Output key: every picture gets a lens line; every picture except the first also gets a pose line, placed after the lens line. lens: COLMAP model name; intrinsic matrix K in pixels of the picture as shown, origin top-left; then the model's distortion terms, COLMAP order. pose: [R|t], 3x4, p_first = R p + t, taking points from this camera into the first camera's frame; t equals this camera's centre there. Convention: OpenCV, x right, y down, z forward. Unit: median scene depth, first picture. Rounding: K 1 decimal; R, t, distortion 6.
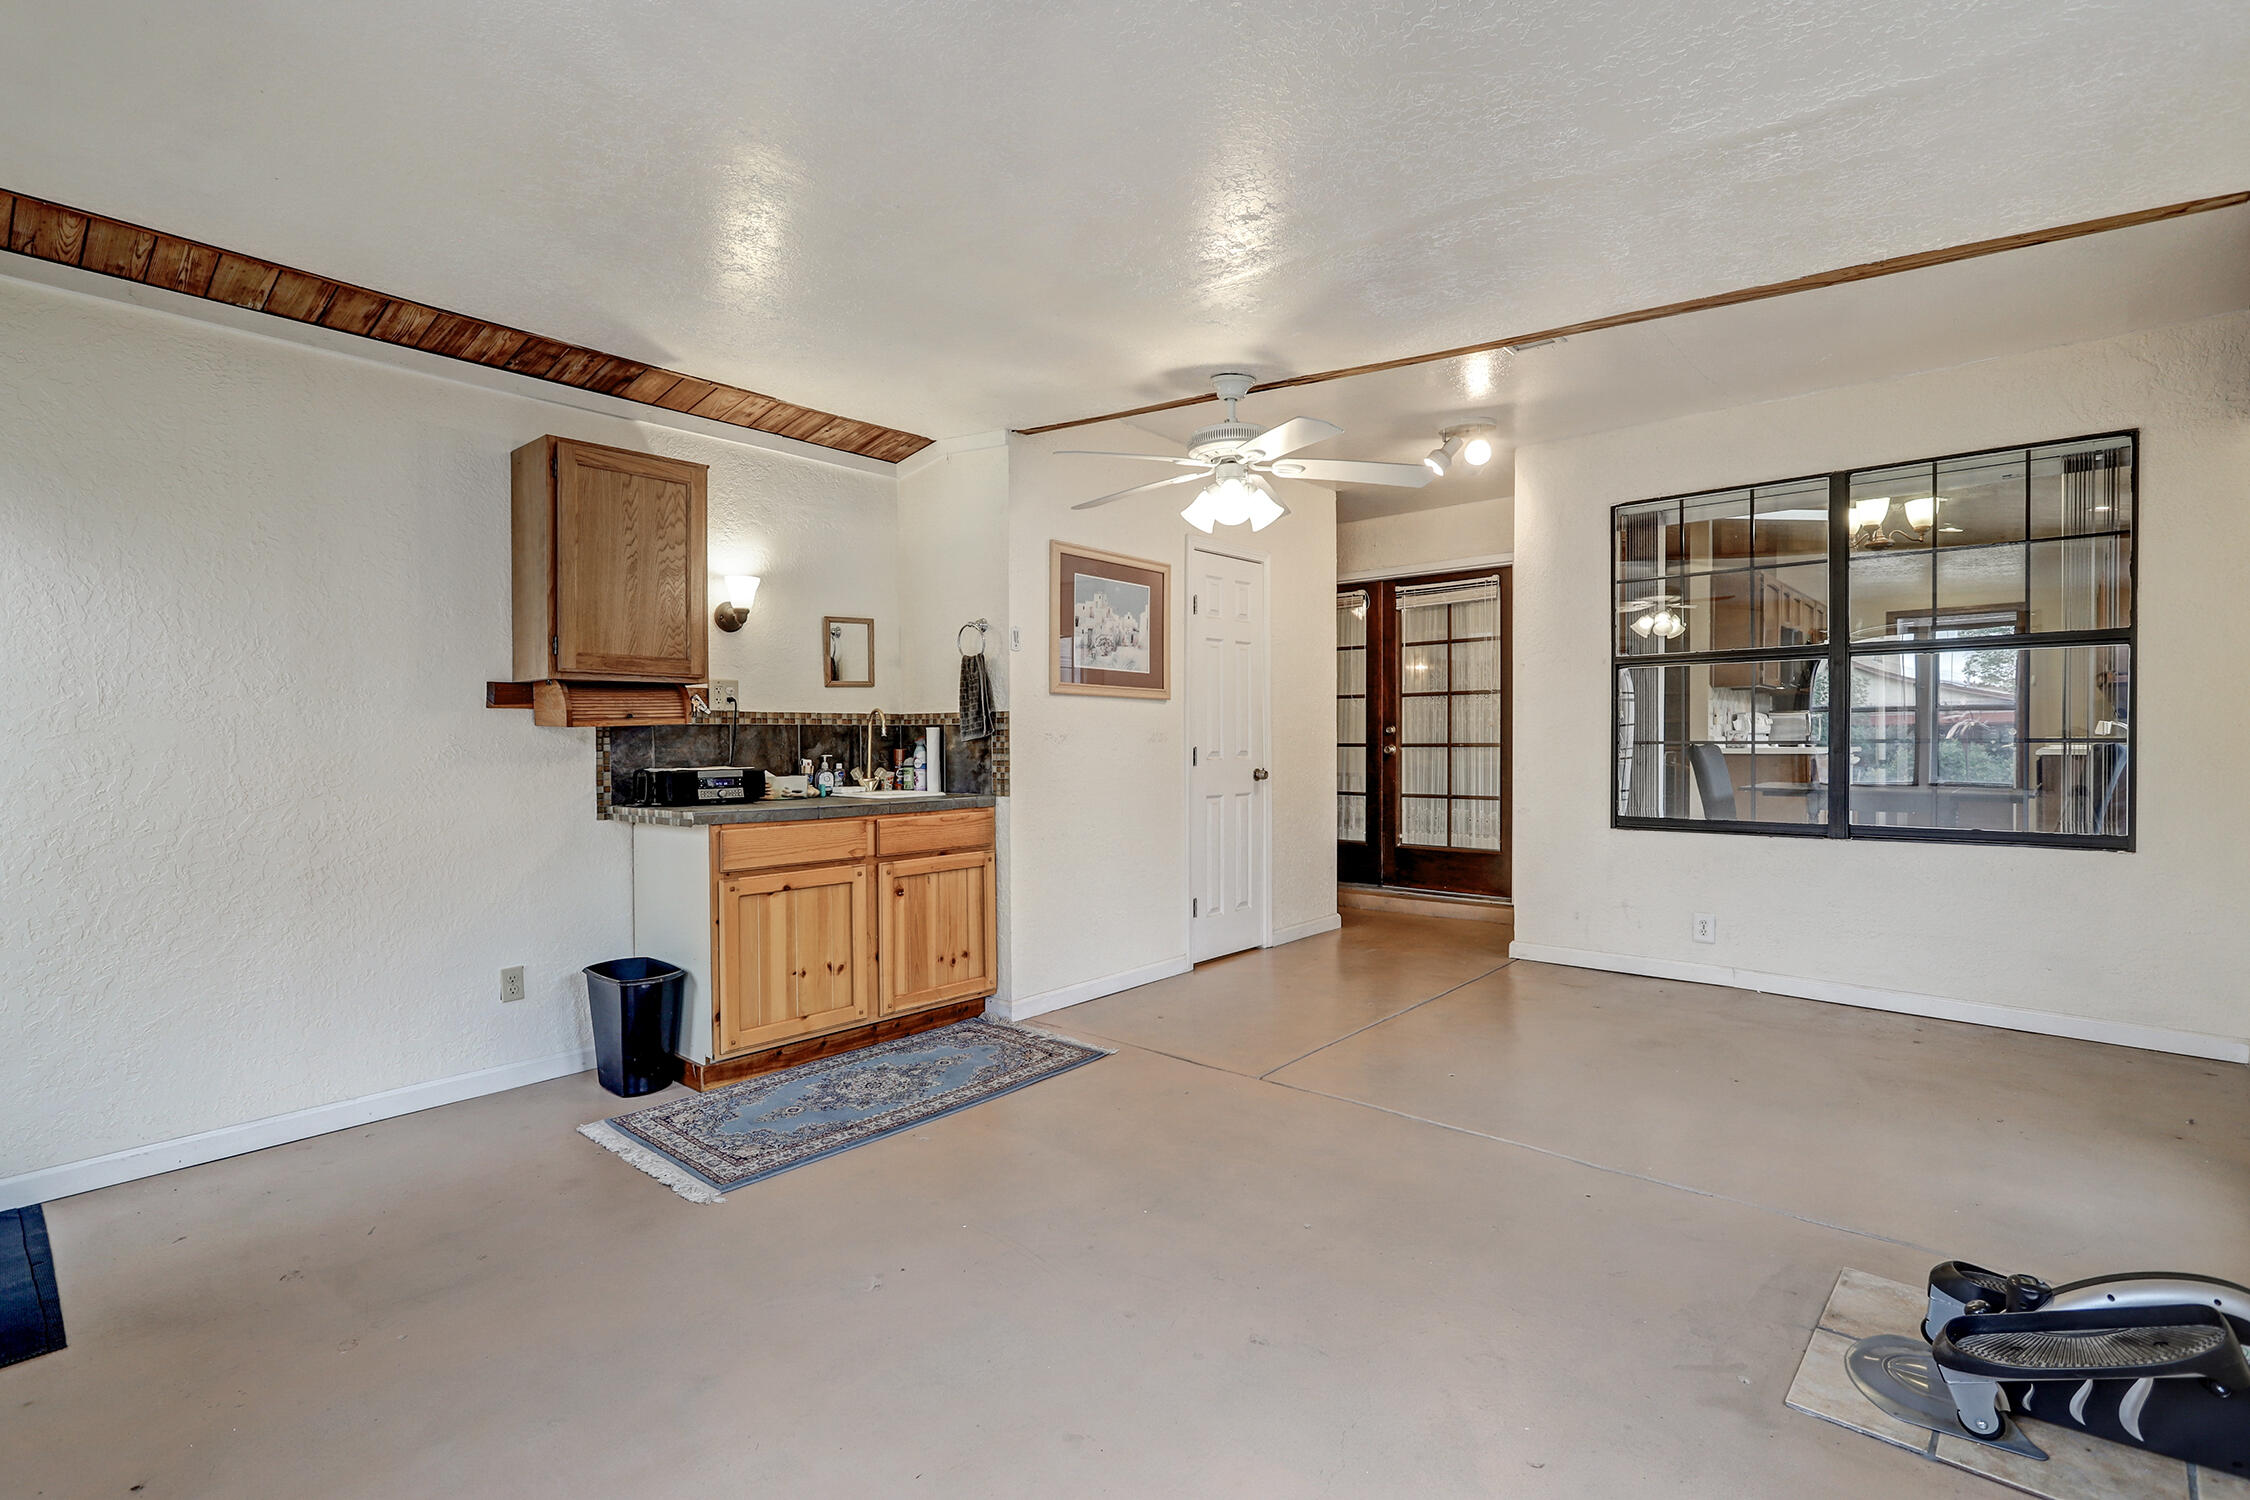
lens RADIAL K [[1077.7, 0, 1126.4], [0, 1077.7, 742.1], [0, 0, 1]] dist [-0.011434, 0.007328]
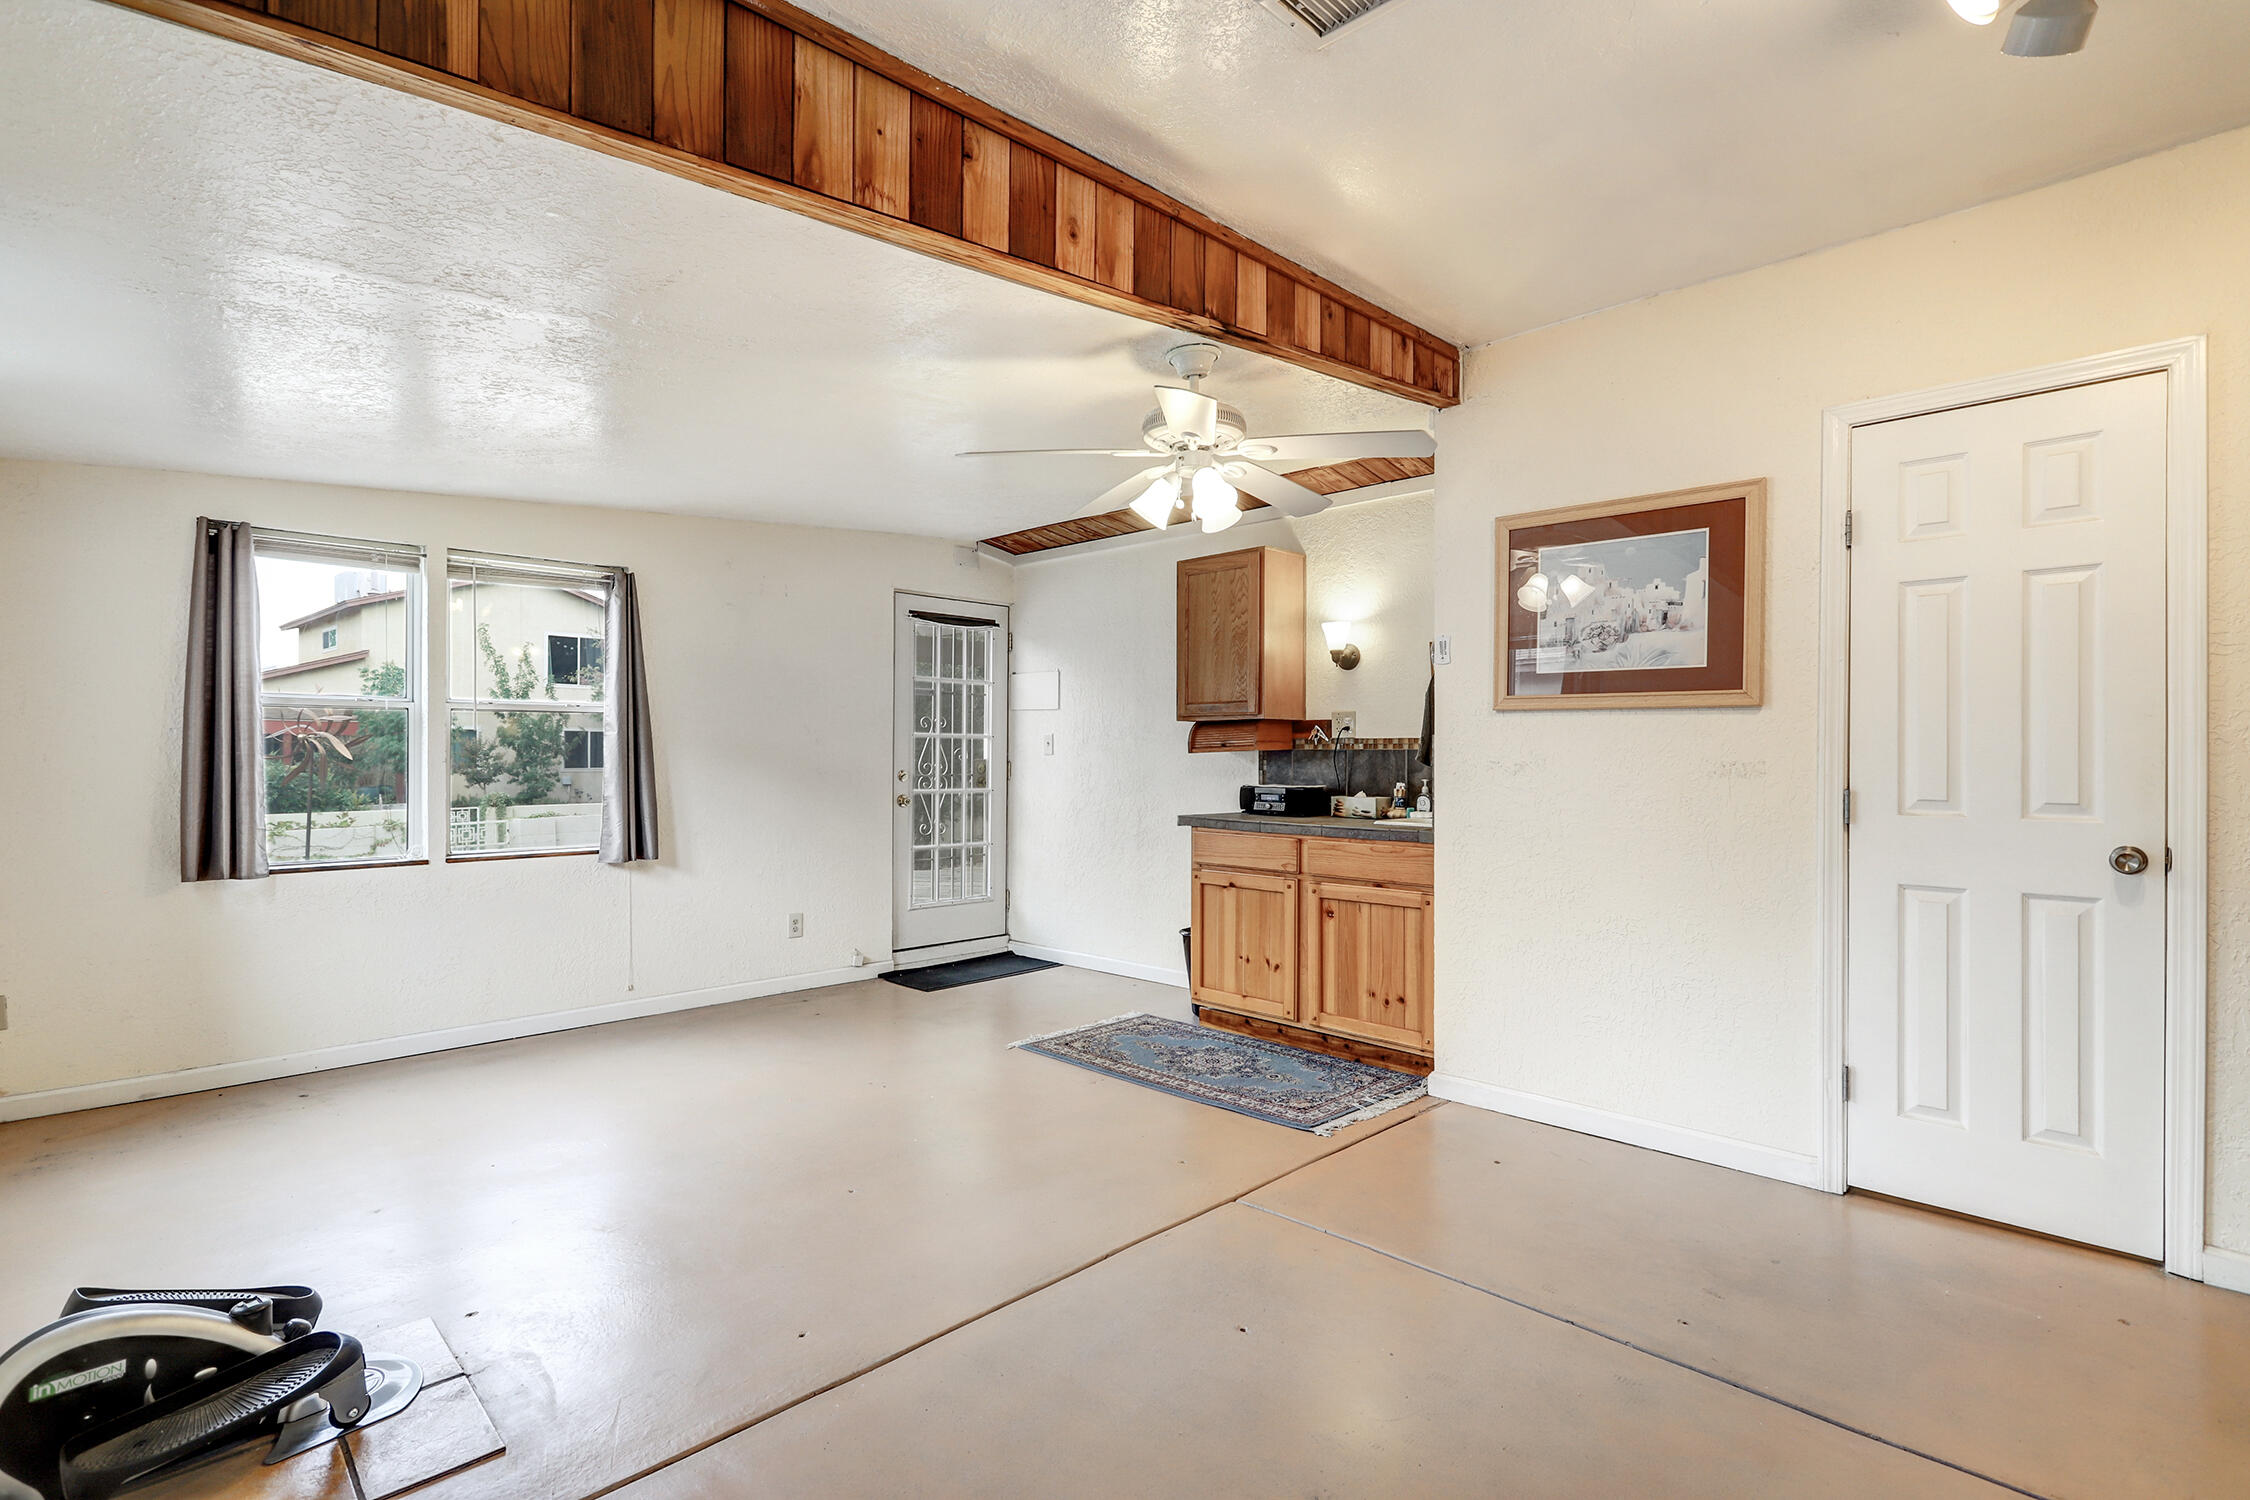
lens RADIAL K [[1077.7, 0, 1126.4], [0, 1077.7, 742.1], [0, 0, 1]] dist [-0.011434, 0.007328]
pose [[-0.077527, -0.003915, -0.996983, 0.799634], [-0.003818, 0.999986, -0.003630, -0.019479], [0.996983, 0.003525, -0.077541, 0.849489]]
